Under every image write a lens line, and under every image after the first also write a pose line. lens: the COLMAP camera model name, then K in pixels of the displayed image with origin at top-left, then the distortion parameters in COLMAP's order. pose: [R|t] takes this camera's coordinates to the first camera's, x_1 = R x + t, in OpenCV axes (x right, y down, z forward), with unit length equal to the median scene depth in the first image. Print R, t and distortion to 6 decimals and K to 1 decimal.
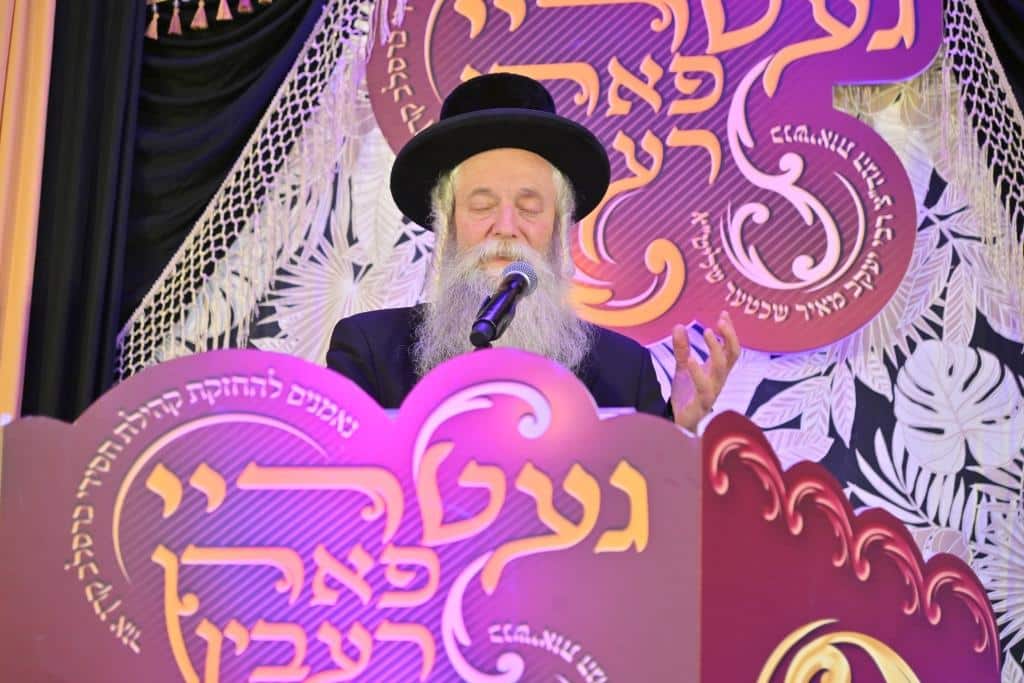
lens RADIAL K [[3350.2, 0, 512.0], [0, 3350.2, 341.5], [0, 0, 1]] dist [0.098896, -0.008464]
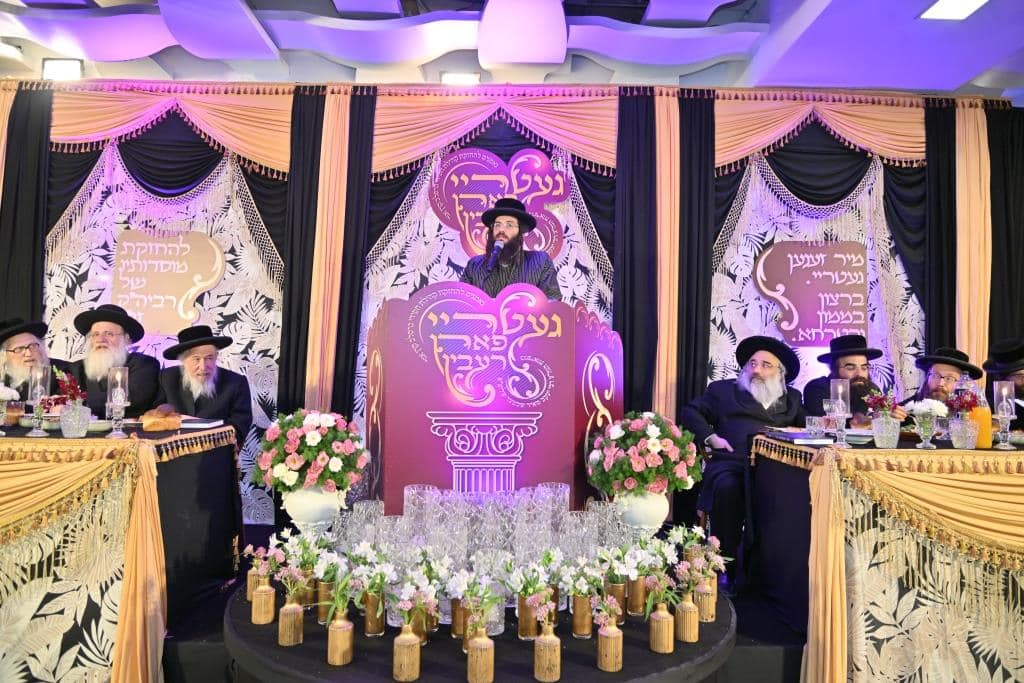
lens RADIAL K [[676.7, 0, 519.9], [0, 676.7, 342.2], [0, 0, 1]] dist [-0.003096, -0.003294]
pose [[0.976693, 0.000220, 0.214639, -0.116954], [-0.033752, 0.987716, 0.152572, -0.033293], [-0.211969, -0.156261, 0.964703, 0.166391]]
